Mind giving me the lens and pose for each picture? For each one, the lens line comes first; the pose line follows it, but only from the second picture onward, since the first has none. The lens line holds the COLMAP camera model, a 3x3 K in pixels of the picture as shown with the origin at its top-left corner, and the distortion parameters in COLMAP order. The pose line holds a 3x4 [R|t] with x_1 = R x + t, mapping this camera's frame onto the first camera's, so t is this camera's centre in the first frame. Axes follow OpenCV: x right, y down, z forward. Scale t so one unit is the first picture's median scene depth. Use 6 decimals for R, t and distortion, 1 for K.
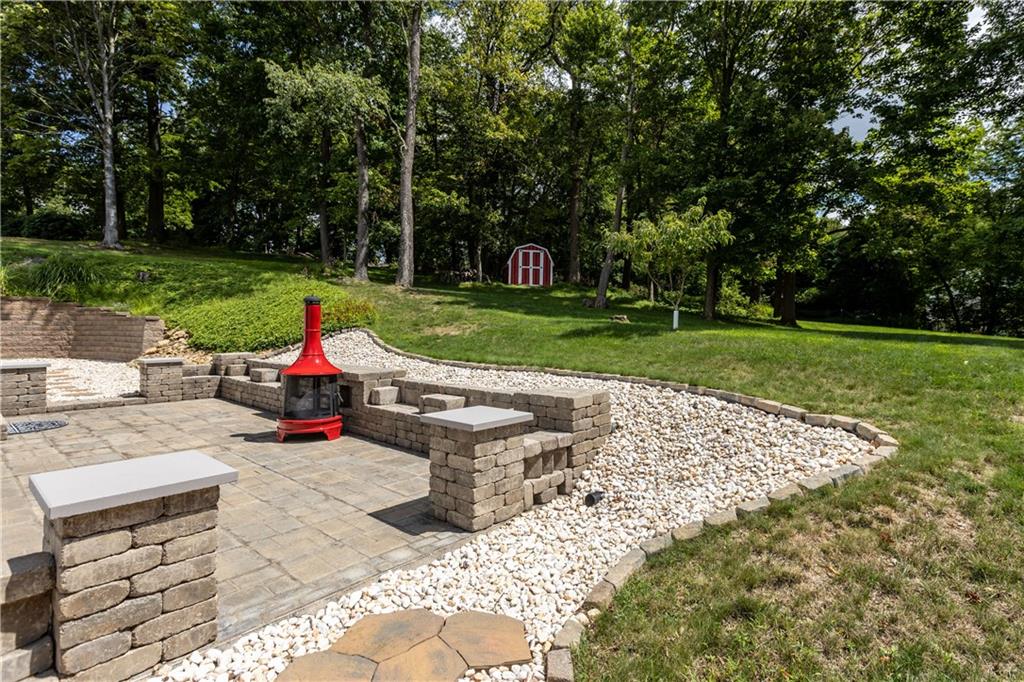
lens RADIAL K [[504.3, 0, 558.1], [0, 504.3, 318.9], [0, 0, 1]] dist [-0.002936, -0.000559]
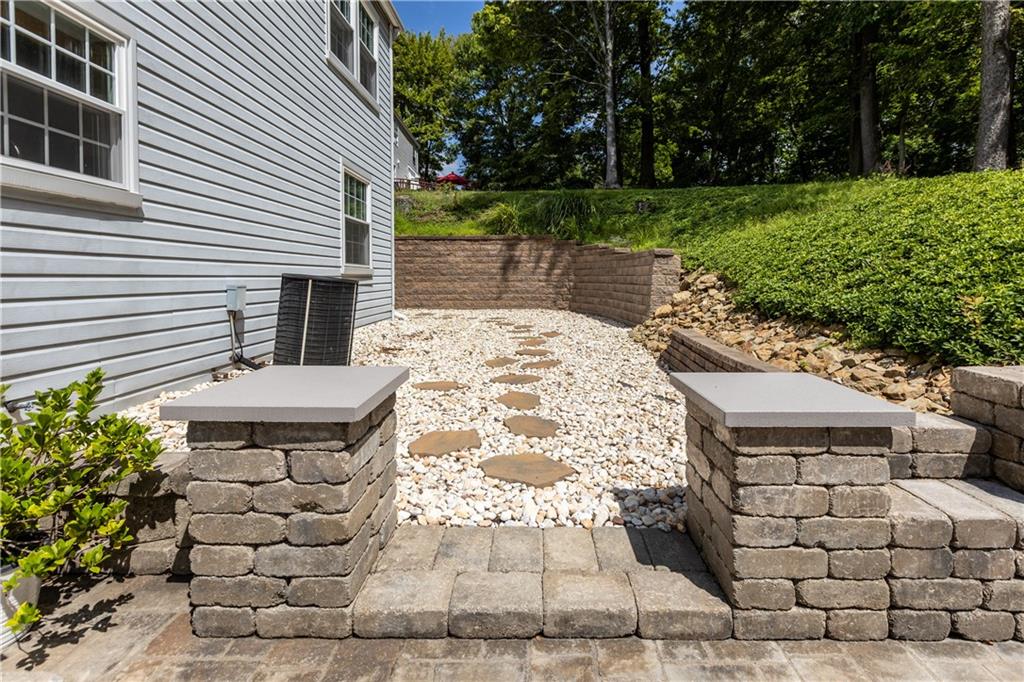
lens RADIAL K [[464.7, 0, 541.9], [0, 464.7, 284.1], [0, 0, 1]] dist [0.003333, -0.001032]
pose [[0.636865, 0.015265, -0.770824, -0.426571], [0.003650, 0.999733, 0.022814, 0.018821], [0.770967, -0.017343, 0.636639, 0.488466]]
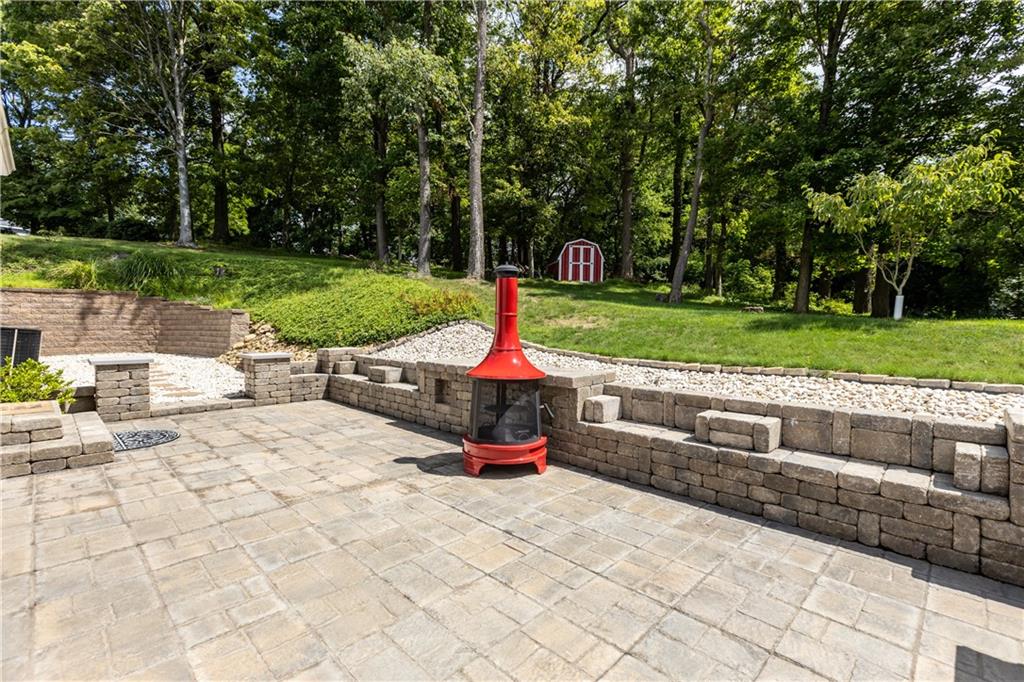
lens RADIAL K [[464.7, 0, 508.0], [0, 464.7, 334.8], [0, 0, 1]] dist [0.003333, -0.001032]
pose [[0.994563, 0.003075, -0.104092, -0.179999], [0.000277, 0.999482, 0.032173, 0.012666], [0.104137, -0.032027, 0.994047, 0.154051]]
